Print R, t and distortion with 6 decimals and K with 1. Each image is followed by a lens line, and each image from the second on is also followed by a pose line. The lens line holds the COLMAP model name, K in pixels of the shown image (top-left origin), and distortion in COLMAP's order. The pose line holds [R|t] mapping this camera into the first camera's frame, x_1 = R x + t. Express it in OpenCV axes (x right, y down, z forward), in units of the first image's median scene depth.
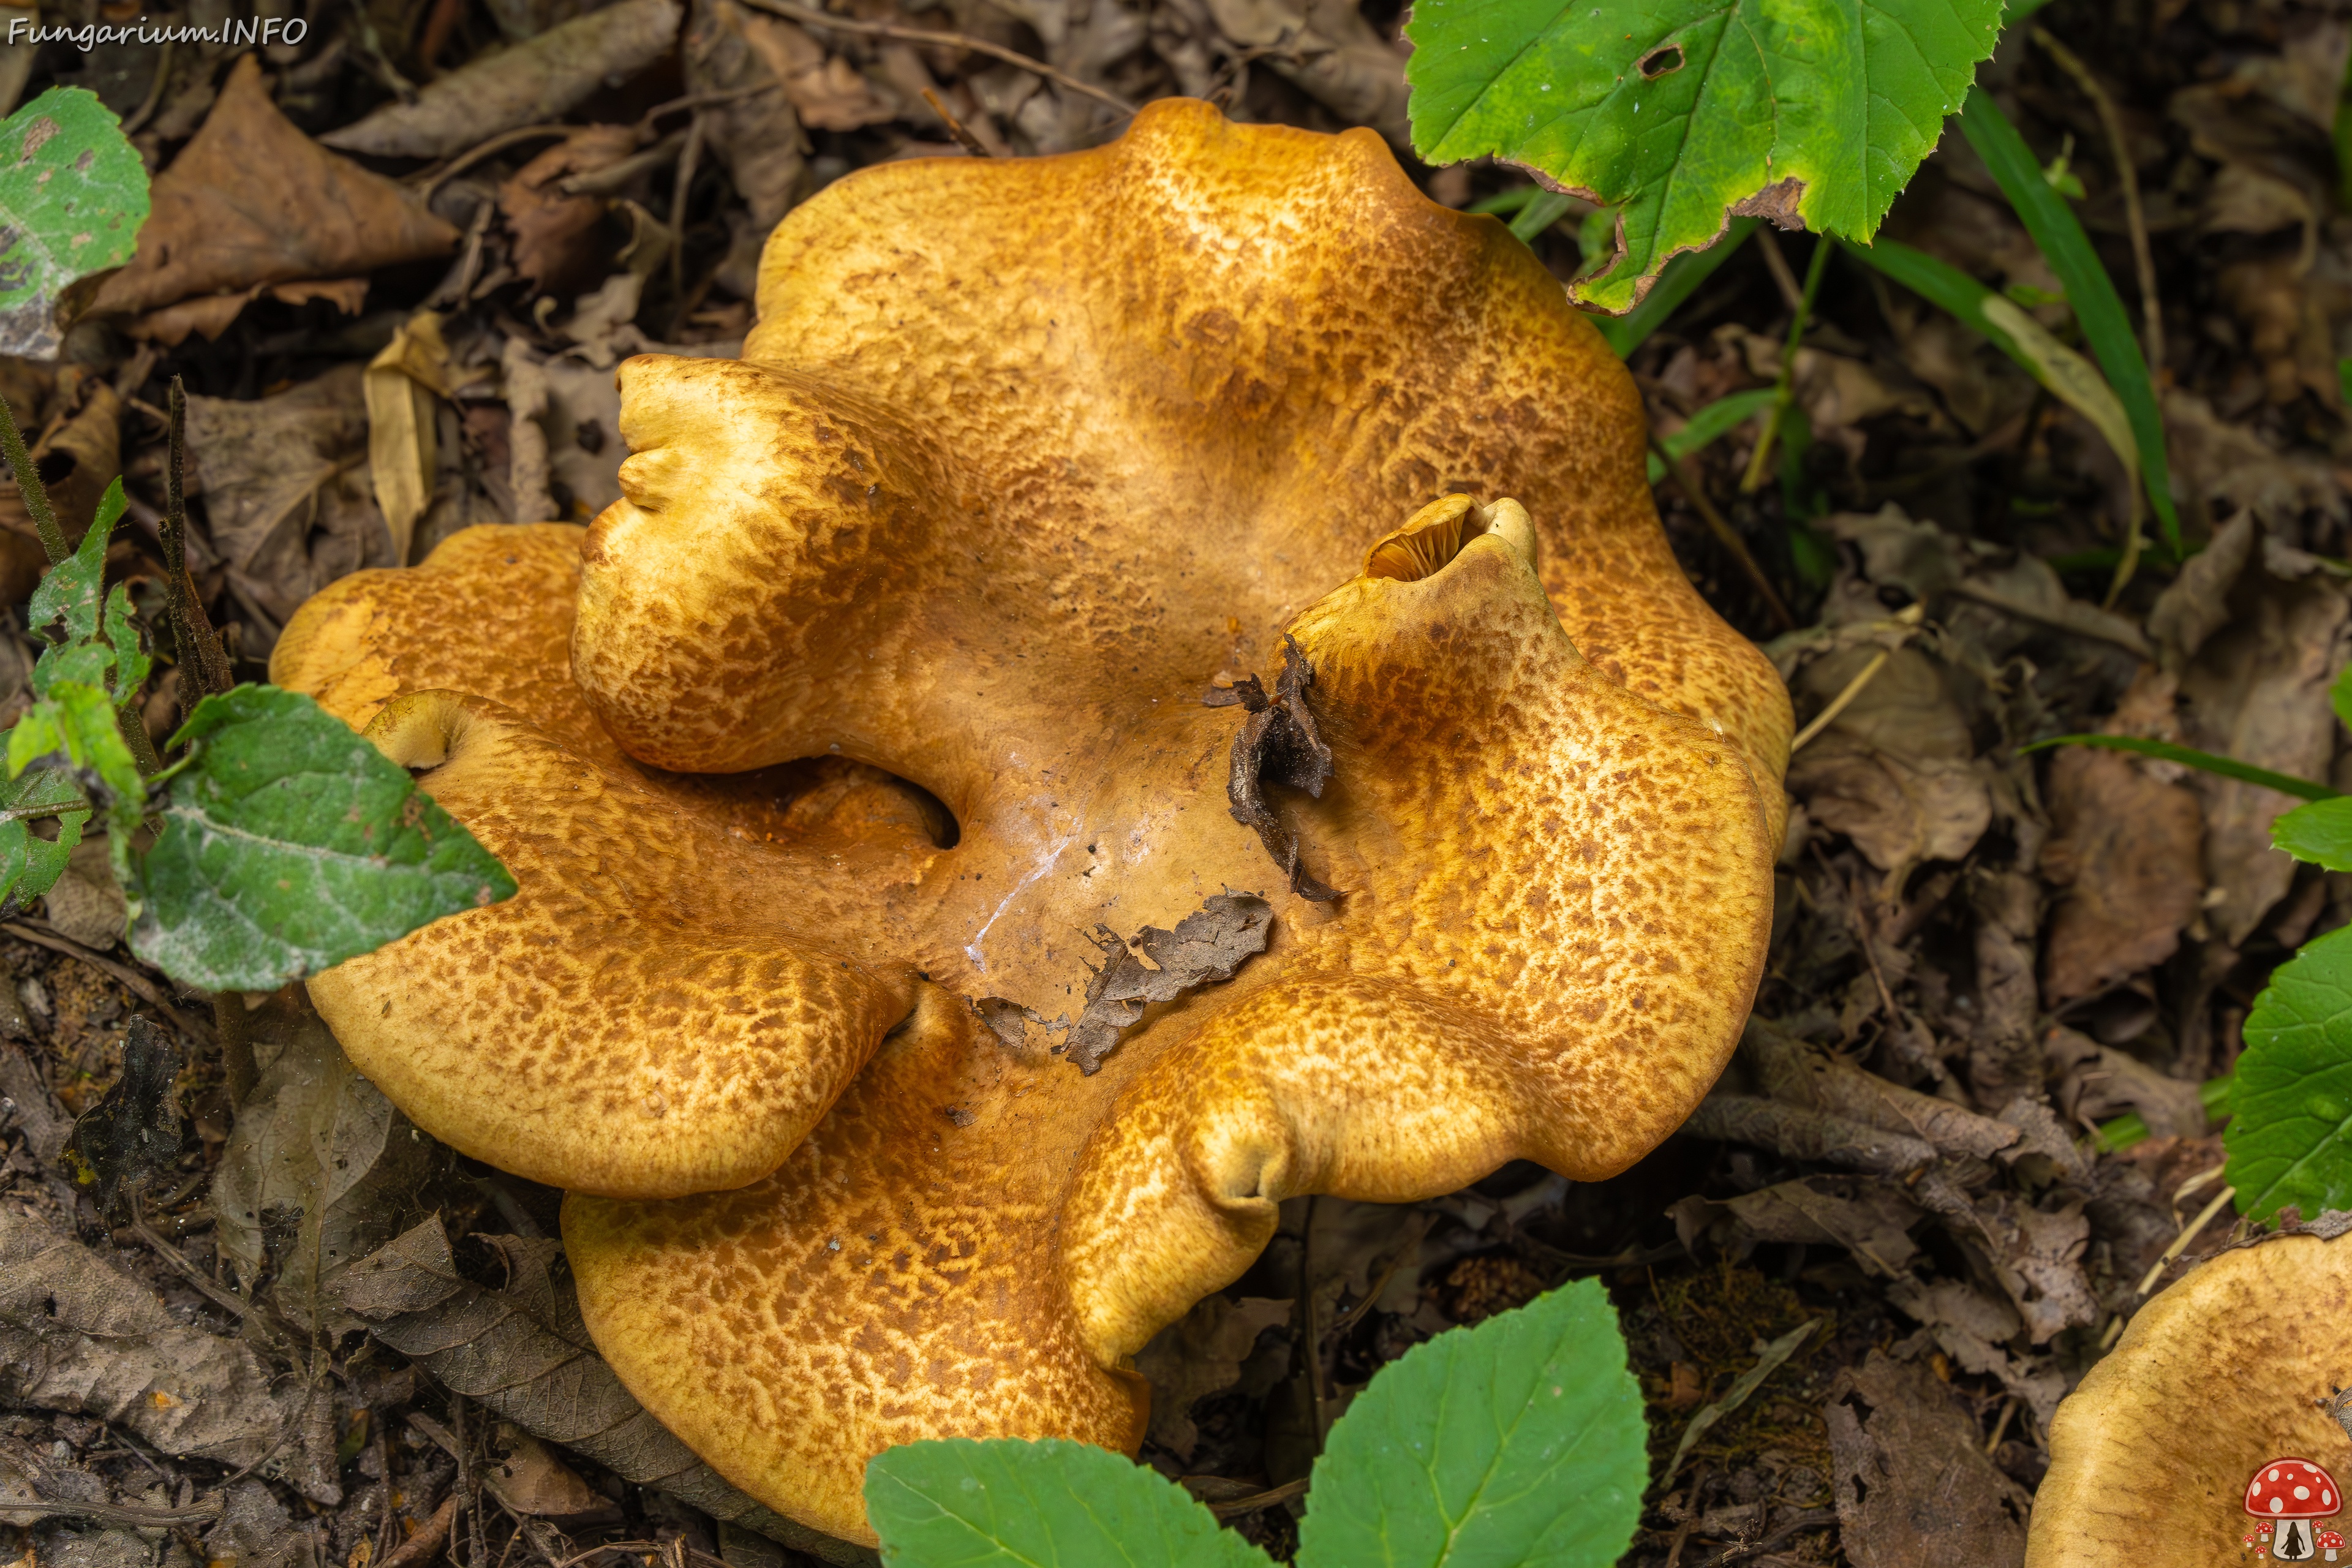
lens RADIAL K [[7368.7, 0, 1178.8], [0, 7368.7, 729.0], [0, 0, 1]] dist [-0.290051, 0.235534]
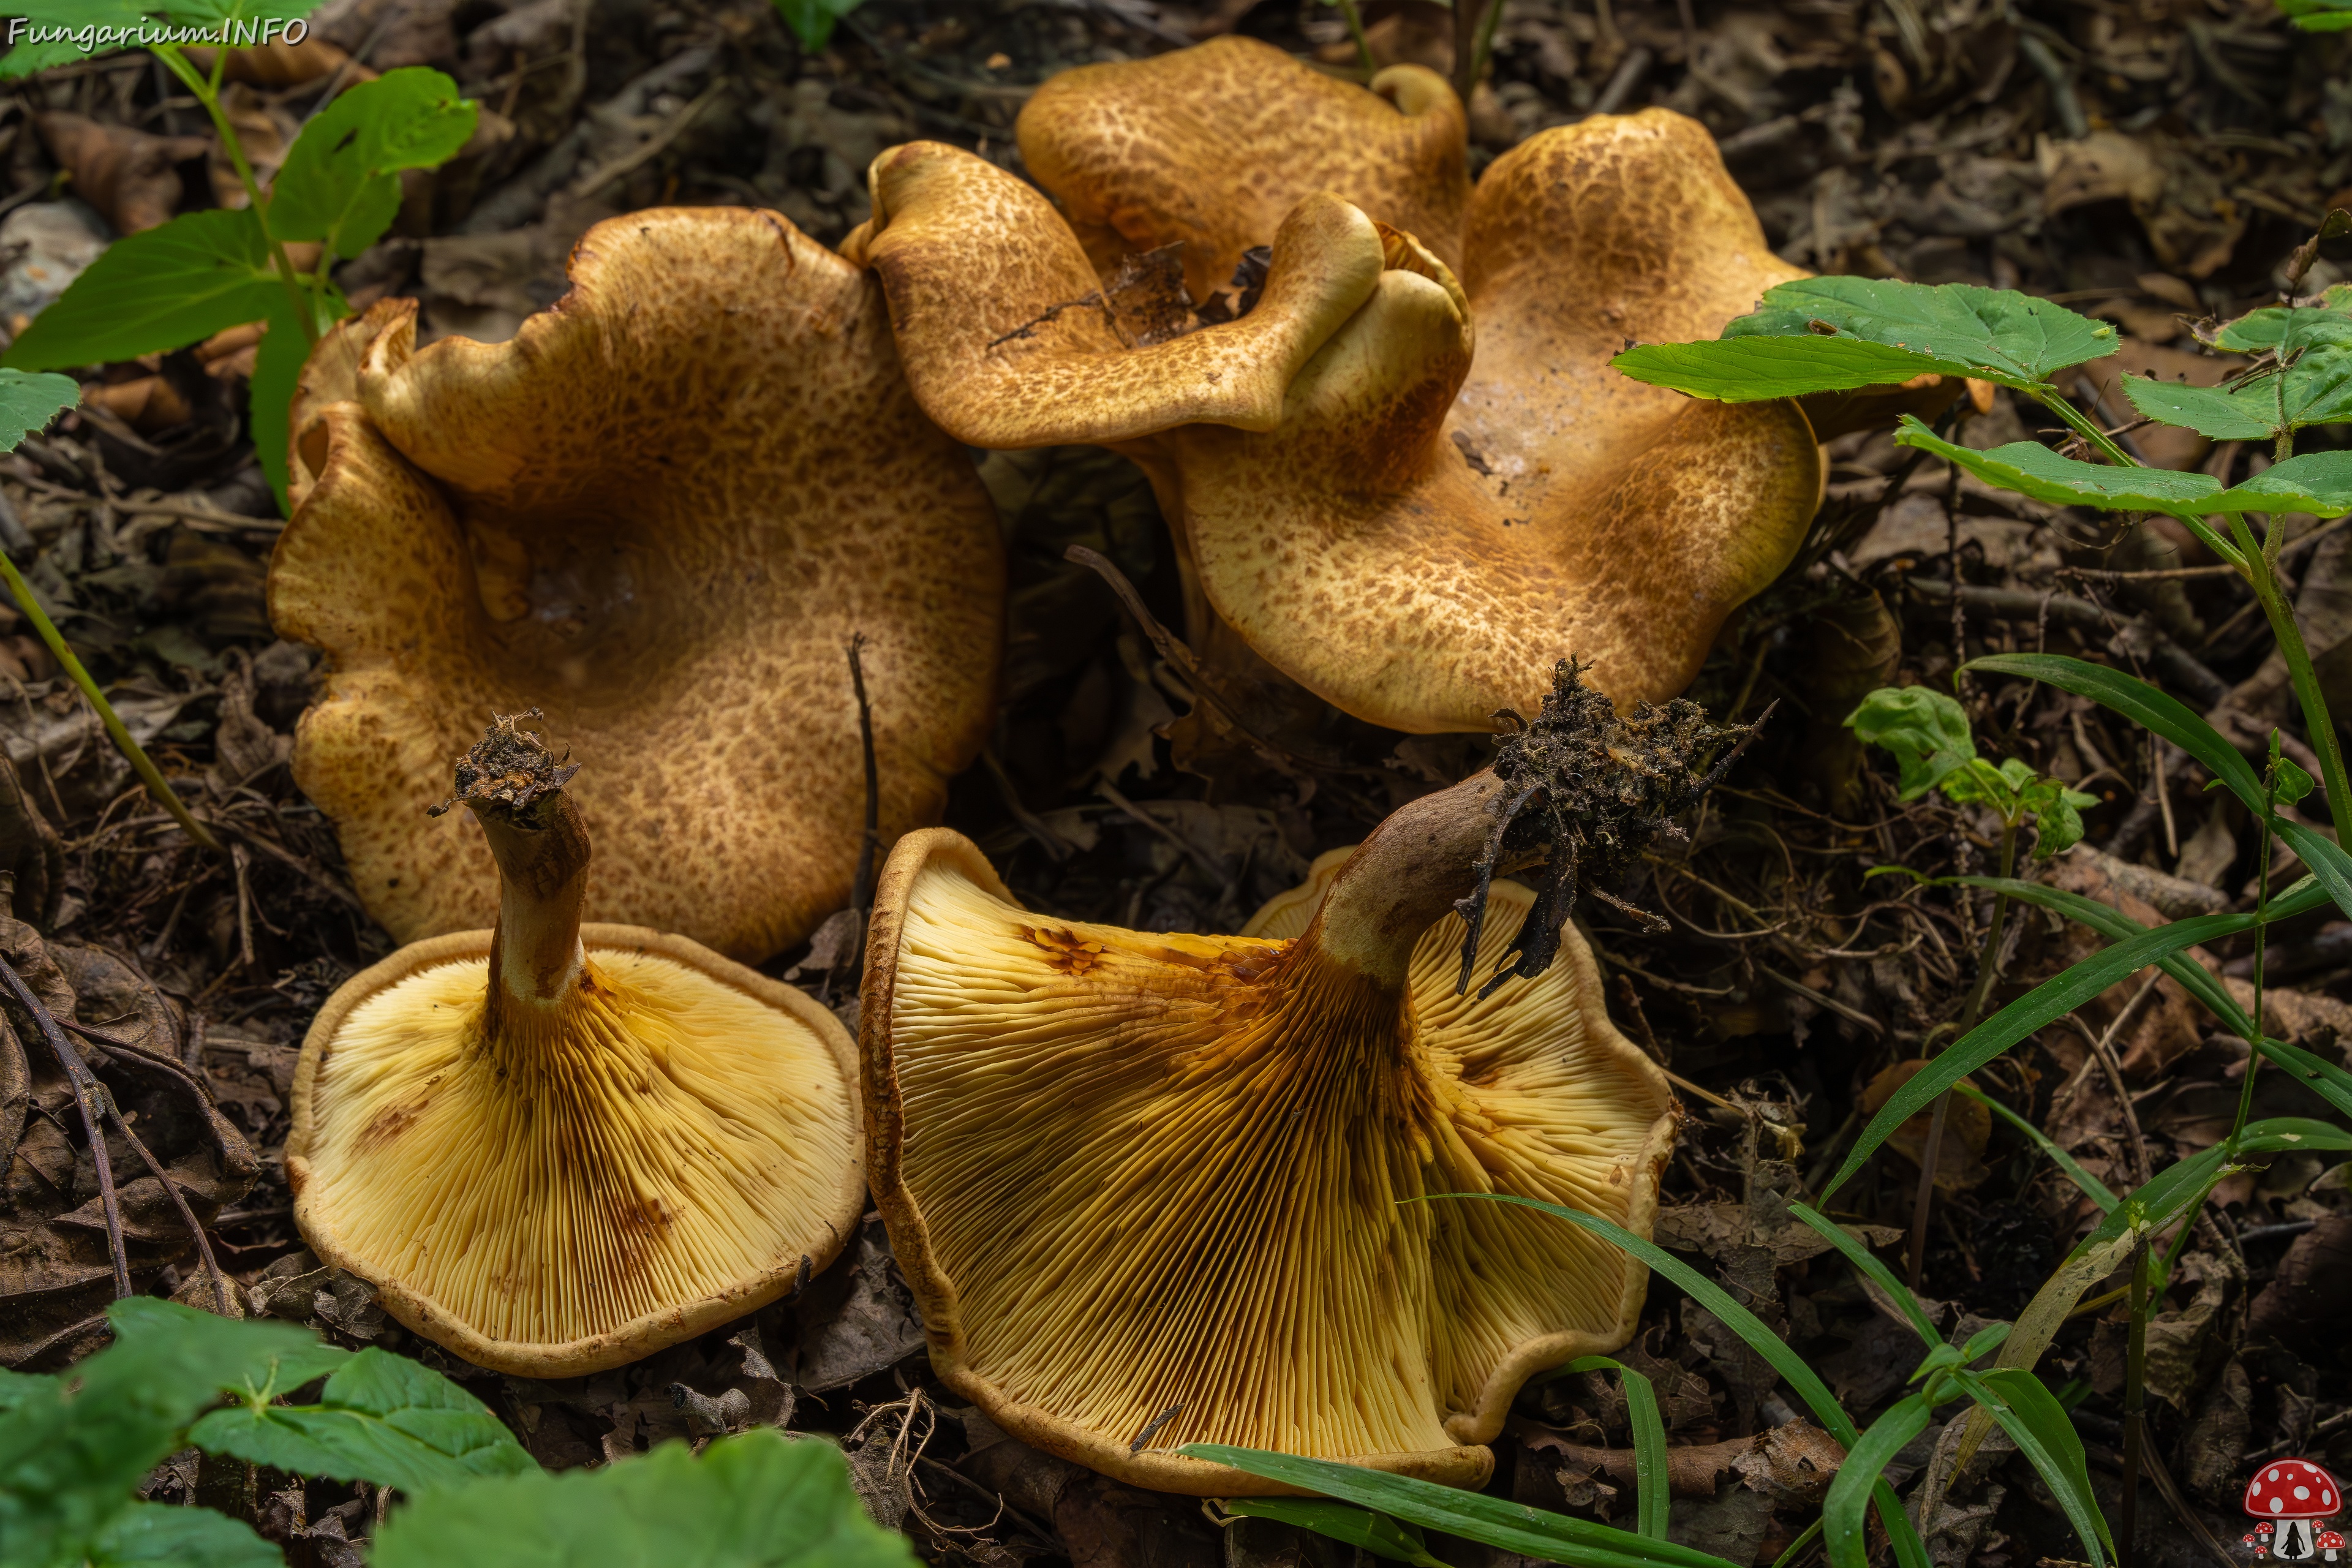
lens RADIAL K [[7014.4, 0, 1104.9], [0, 7014.4, 787.1], [0, 0, 1]] dist [-0.224084, 1.153608]
pose [[-0.182840, 0.437002, -0.880681, 1.179090], [-0.804256, 0.448728, 0.389636, -0.424147], [0.565457, 0.779534, 0.269416, 0.689908]]
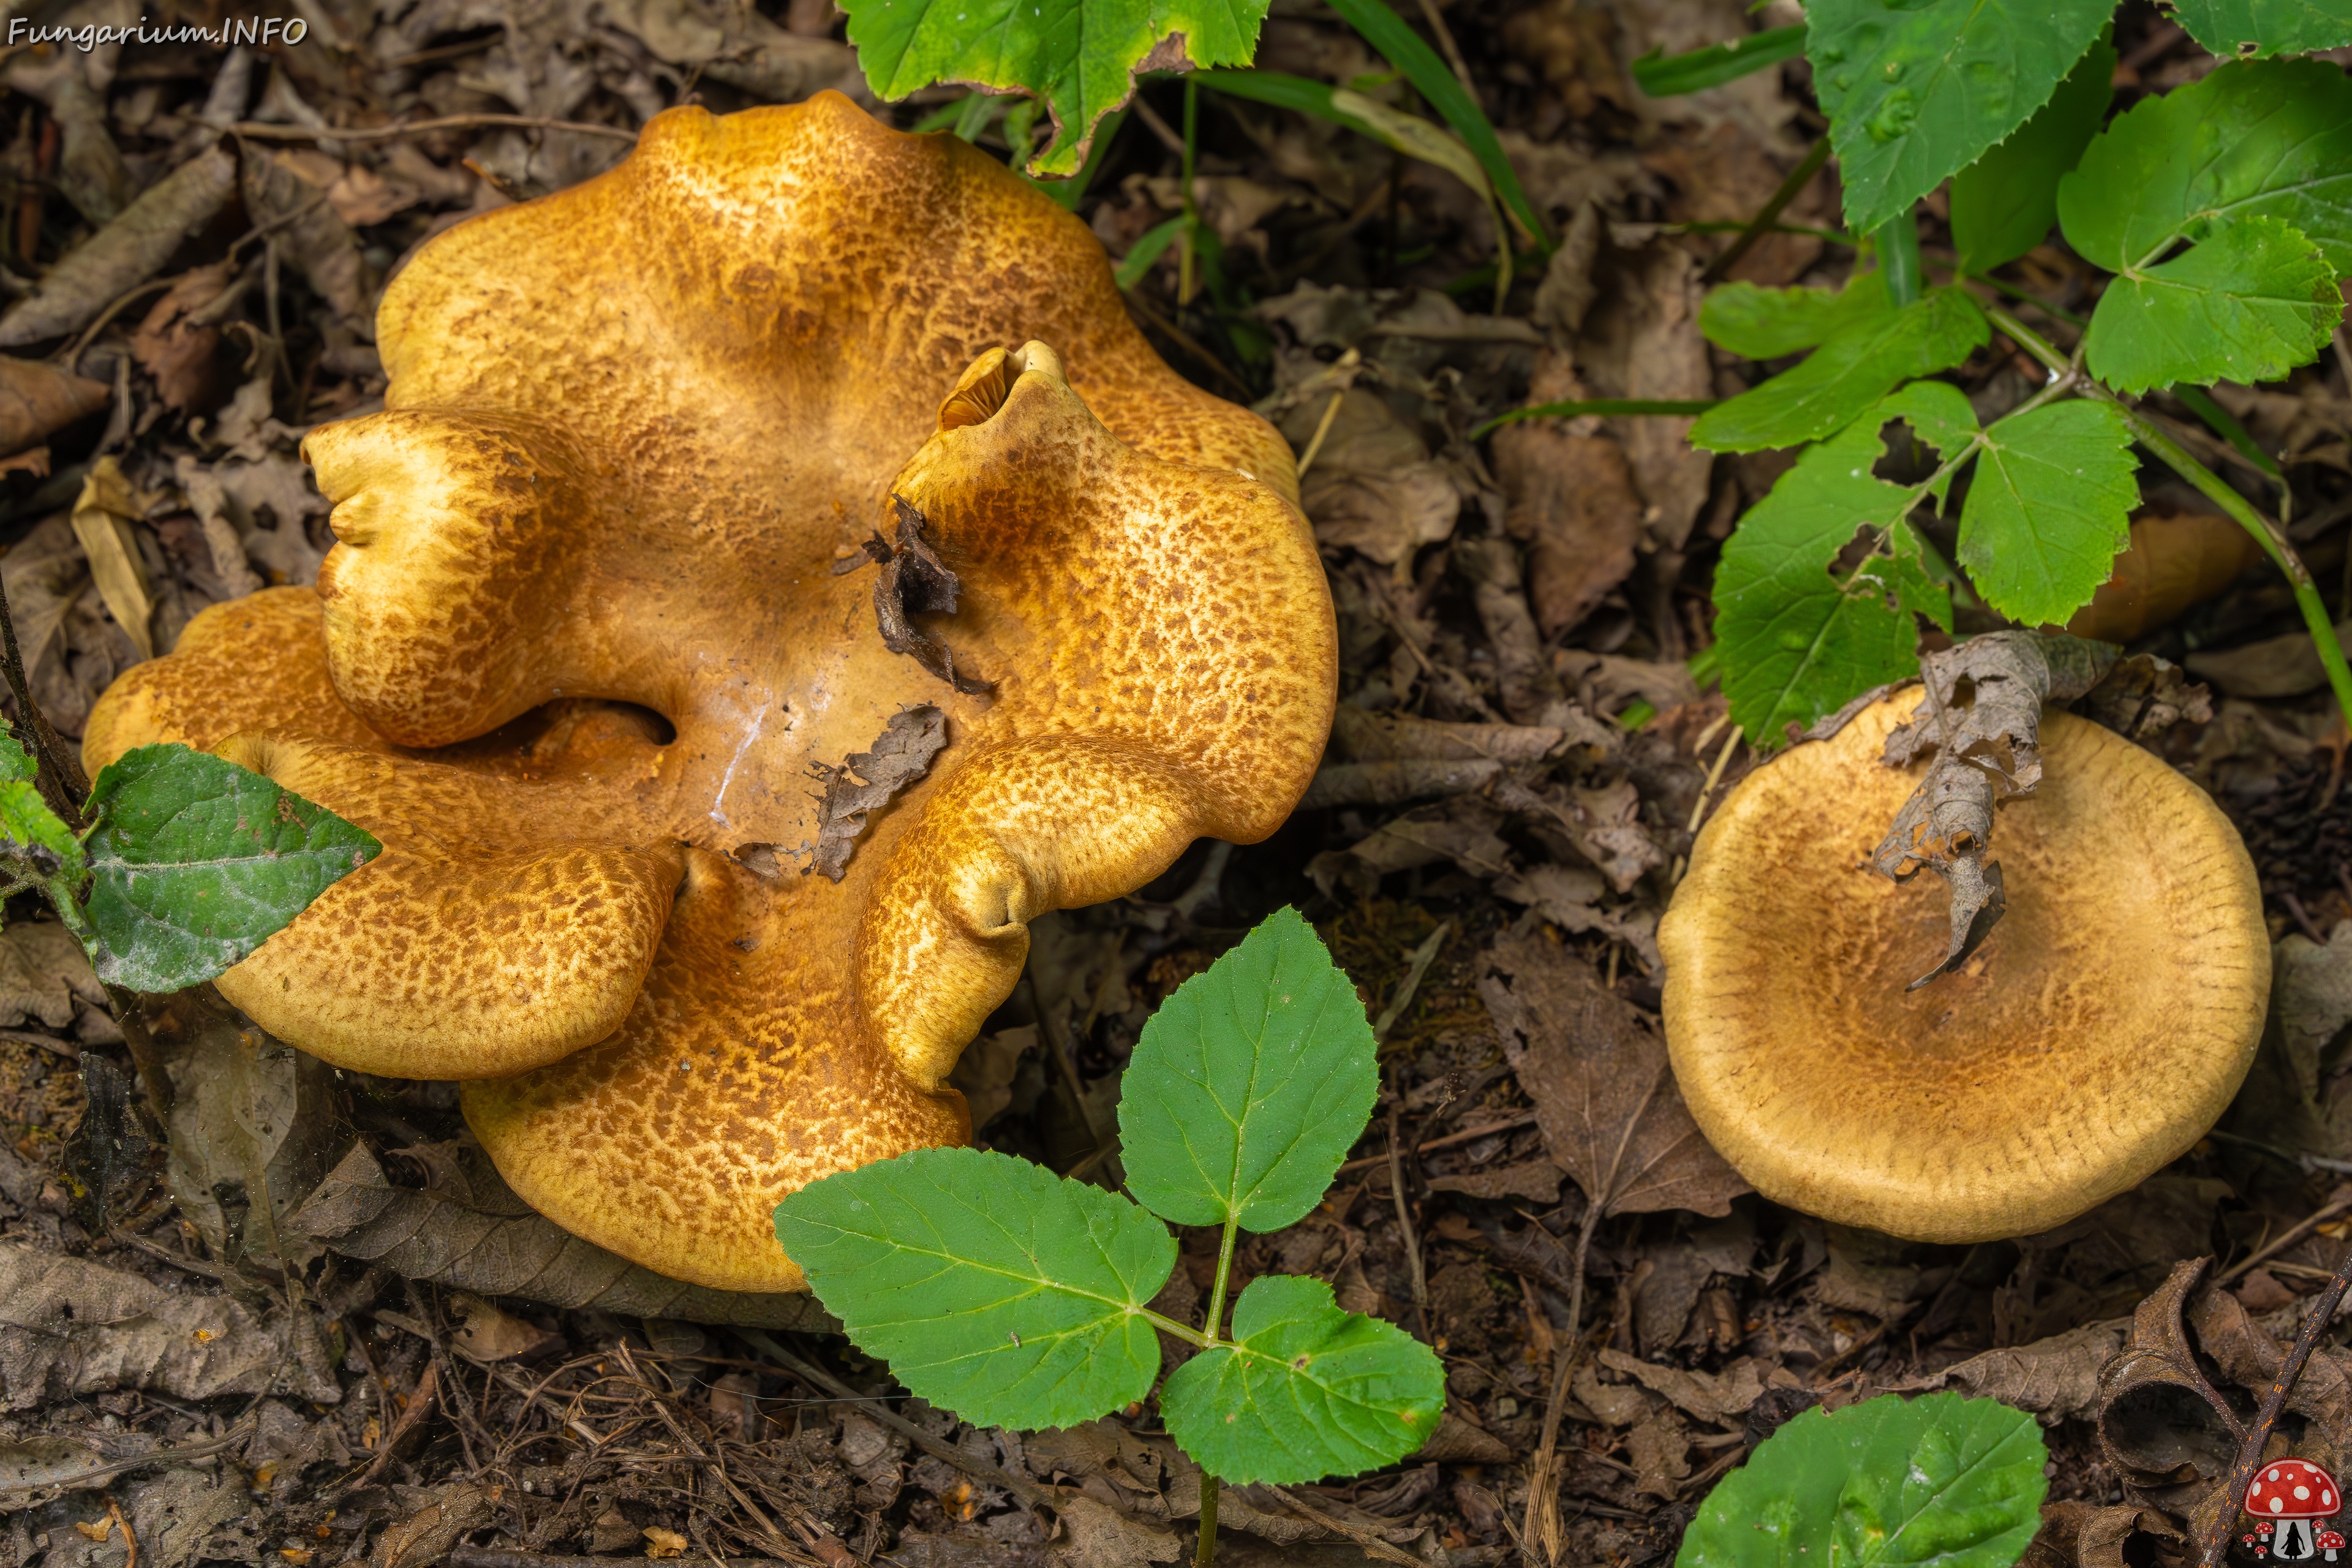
lens RADIAL K [[7121.5, 0, 1241.7], [0, 7121.5, 779.7], [0, 0, 1]] dist [-0.250913, -0.111757]
pose [[0.955437, -0.279749, 0.094234, -0.054570], [0.278659, 0.960070, 0.024802, 0.019518], [-0.097410, 0.002562, 0.995241, -0.194082]]
